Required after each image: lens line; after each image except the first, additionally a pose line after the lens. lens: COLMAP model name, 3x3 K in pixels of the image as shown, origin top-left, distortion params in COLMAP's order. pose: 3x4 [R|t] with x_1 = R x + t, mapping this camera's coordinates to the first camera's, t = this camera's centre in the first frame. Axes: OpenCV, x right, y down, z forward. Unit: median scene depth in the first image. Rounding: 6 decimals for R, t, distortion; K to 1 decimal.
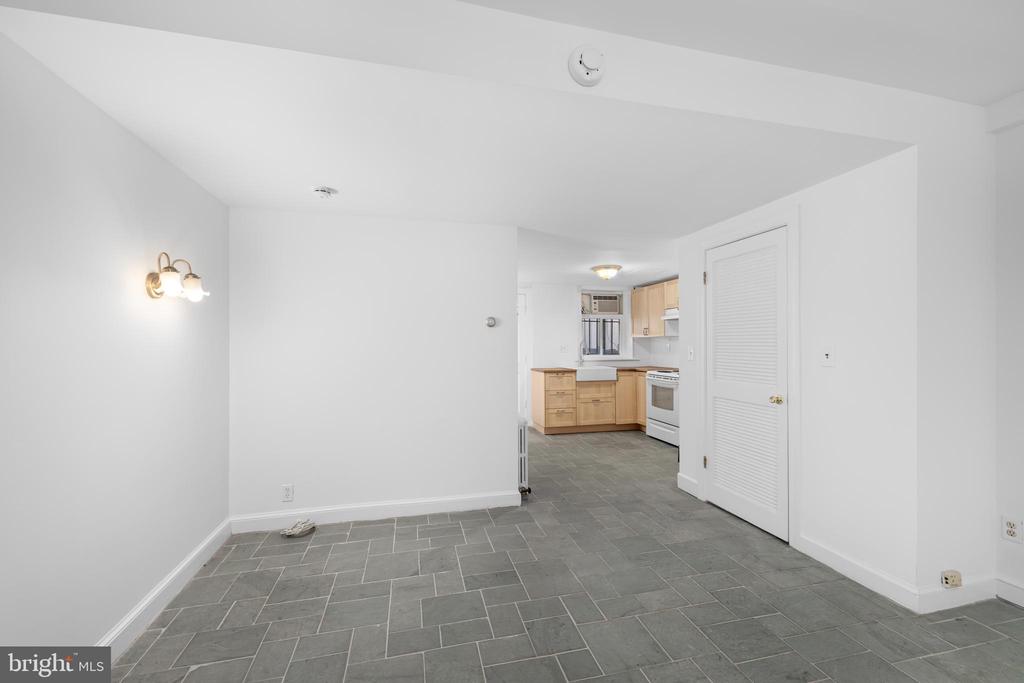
lens RADIAL K [[429.1, 0, 516.2], [0, 429.1, 342.1], [0, 0, 1]] dist [-0.000481, 0.000206]
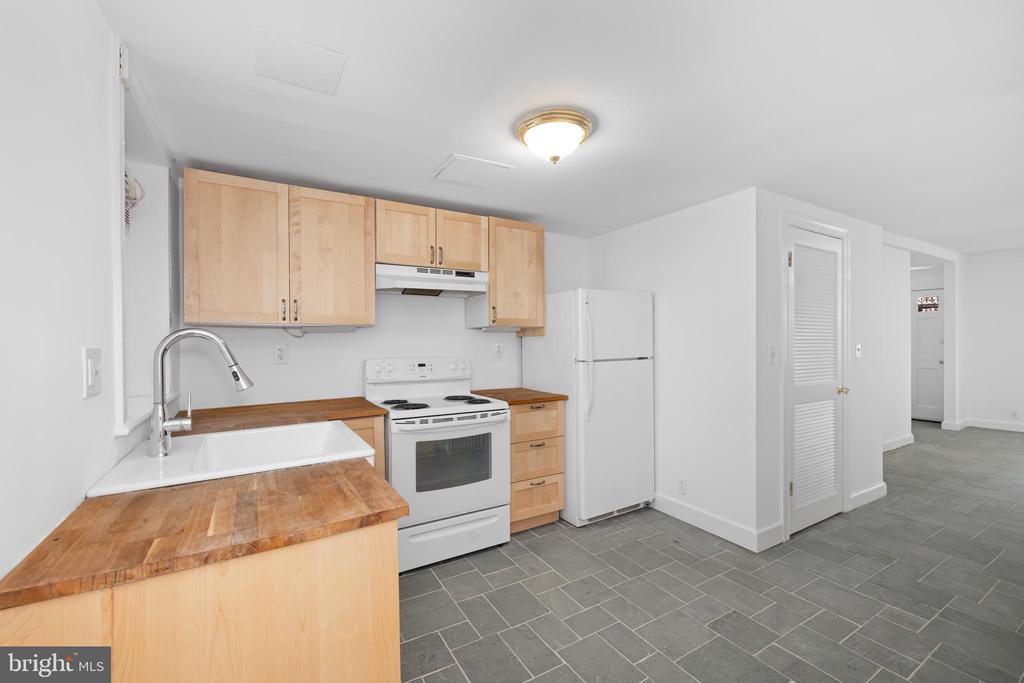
lens RADIAL K [[429.1, 0, 516.2], [0, 429.1, 342.1], [0, 0, 1]] dist [-0.000481, 0.000206]
pose [[-0.292201, 0.001656, 0.956355, -0.102972], [-0.000111, 0.999998, -0.001766, 0.003246], [-0.956357, -0.000622, -0.292201, 0.988195]]
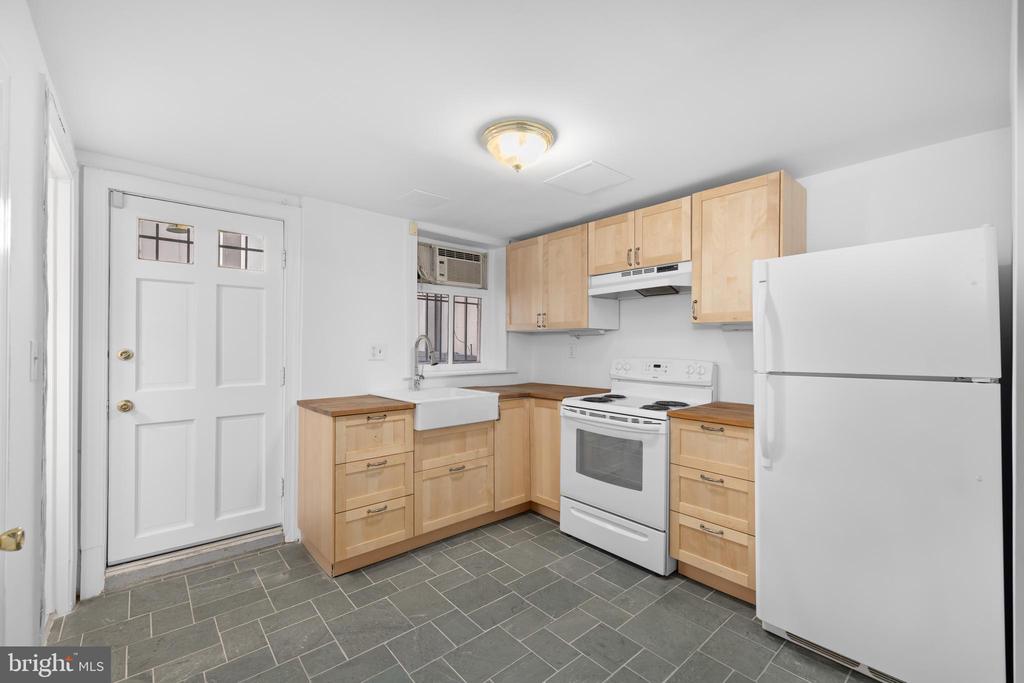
lens RADIAL K [[429.1, 0, 516.2], [0, 429.1, 342.1], [0, 0, 1]] dist [-0.000481, 0.000206]
pose [[0.890559, 0.009372, 0.454771, 0.036434], [-0.008811, 0.999956, -0.003354, 0.004658], [-0.454782, -0.001020, 0.890602, 0.581499]]
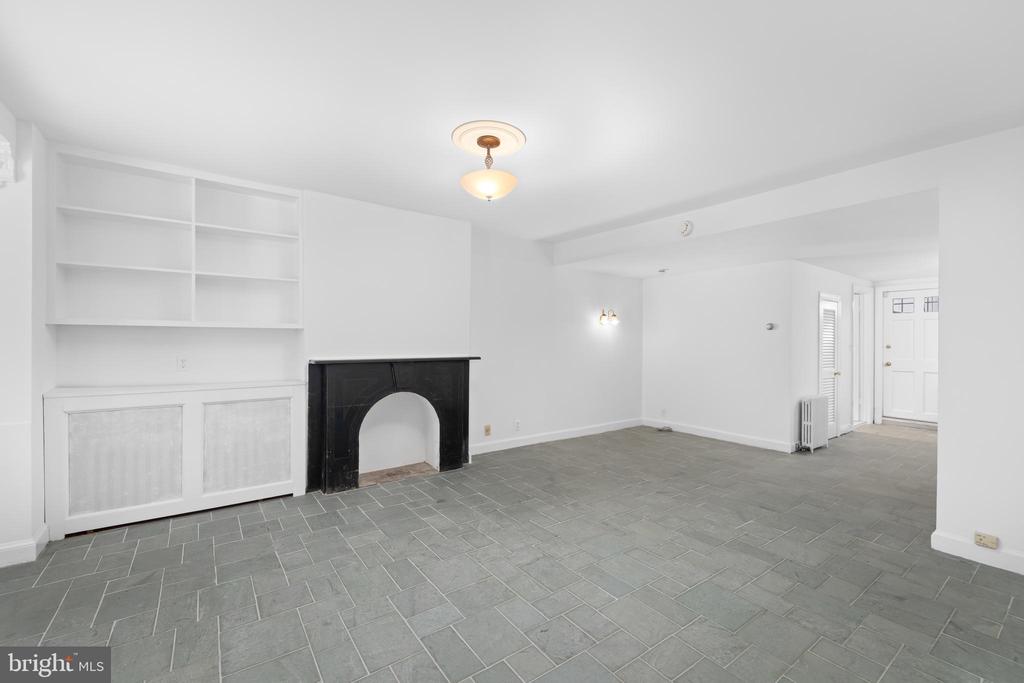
lens RADIAL K [[427.3, 0, 513.6], [0, 427.3, 342.6], [0, 0, 1]] dist [0.000151, 0.000042]
pose [[0.375937, 0.010581, -0.926585, 0.551660], [-0.002269, 0.999942, 0.010498, -0.001959], [0.926643, -0.001844, 0.375939, -0.223841]]
